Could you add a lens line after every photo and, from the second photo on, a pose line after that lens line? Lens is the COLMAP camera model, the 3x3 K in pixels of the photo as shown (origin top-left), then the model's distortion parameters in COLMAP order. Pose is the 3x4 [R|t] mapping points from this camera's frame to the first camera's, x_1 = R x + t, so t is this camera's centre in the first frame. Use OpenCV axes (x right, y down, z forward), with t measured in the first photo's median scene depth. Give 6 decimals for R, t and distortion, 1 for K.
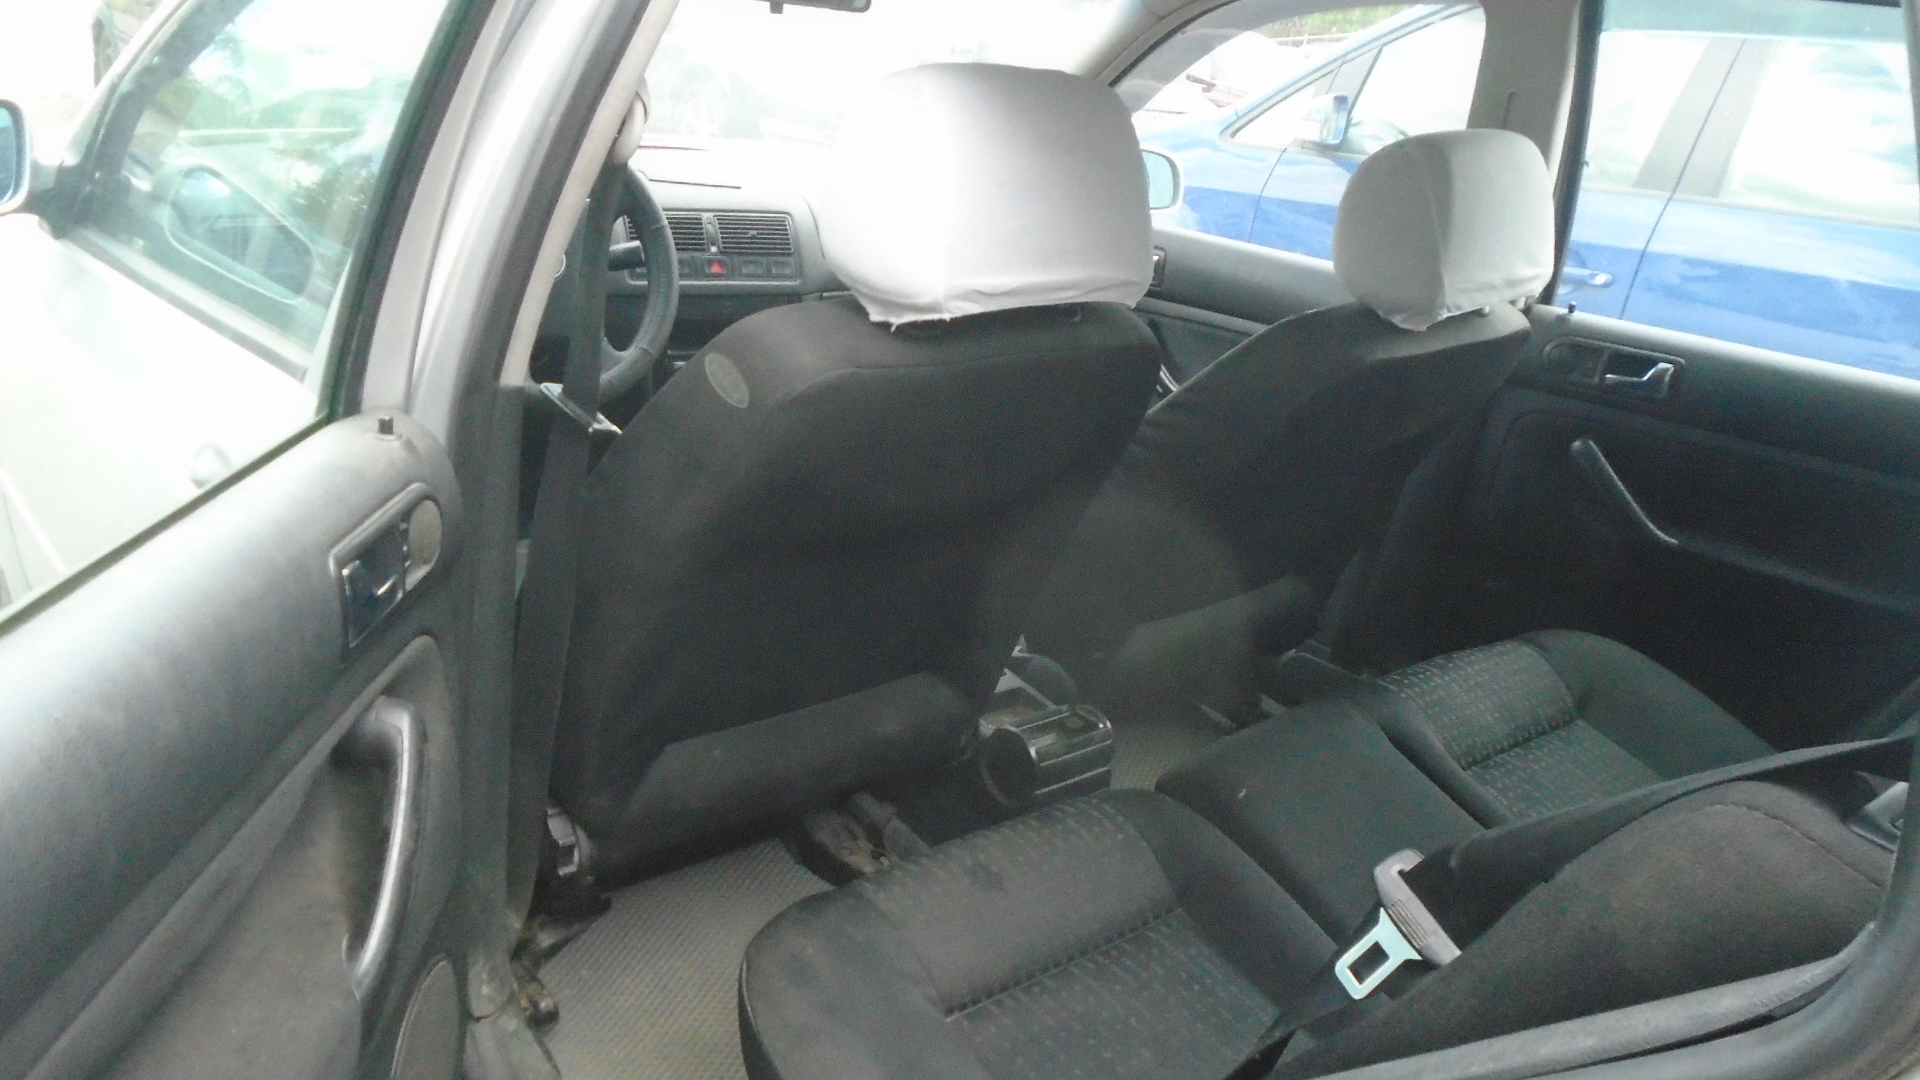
lens RADIAL K [[1472.6, 0, 960.0], [0, 1472.6, 540.0], [0, 0, 1]] dist [-0.012187, -0.003042]
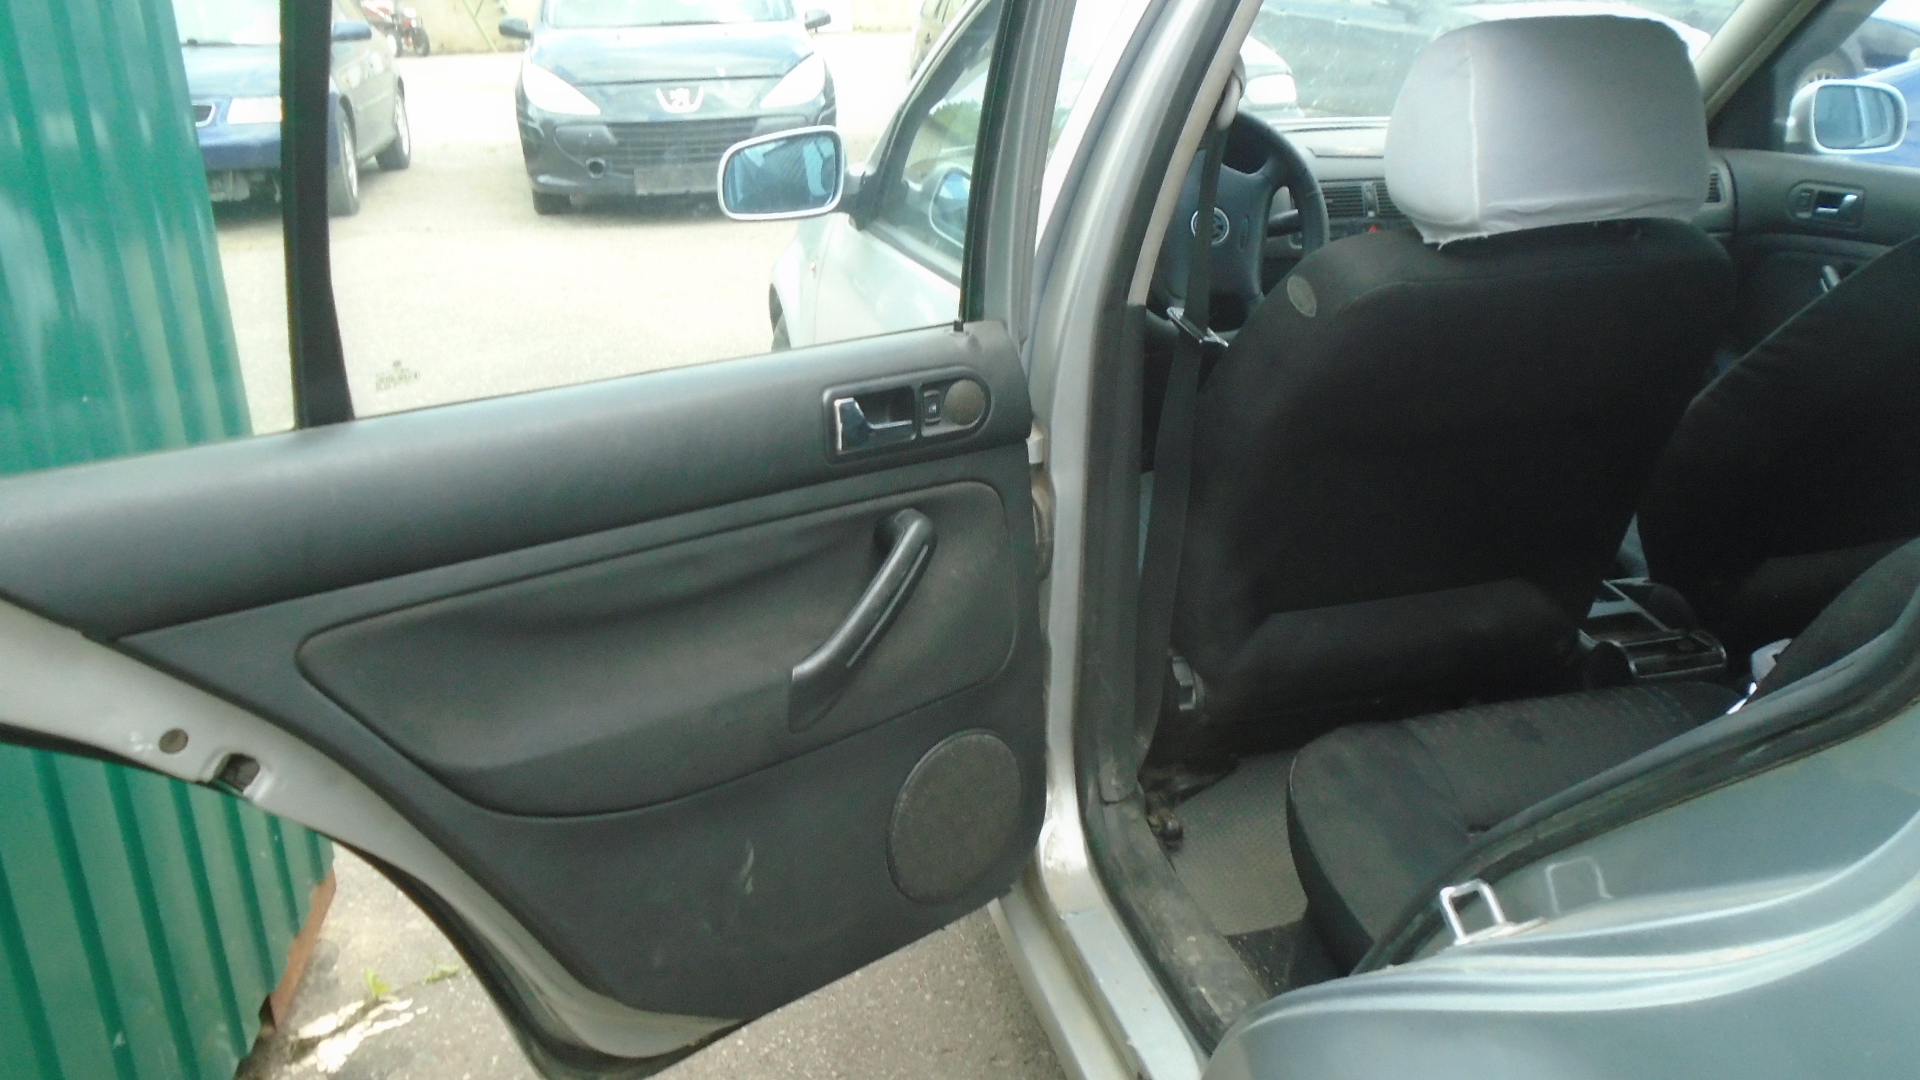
lens RADIAL K [[1472.6, 0, 960.0], [0, 1472.6, 540.0], [0, 0, 1]] dist [-0.012187, -0.003042]
pose [[0.880775, 0.038155, -0.471996, 0.148762], [-0.038106, 0.999227, 0.009667, 0.079021], [0.472000, 0.009471, 0.881548, -0.193664]]
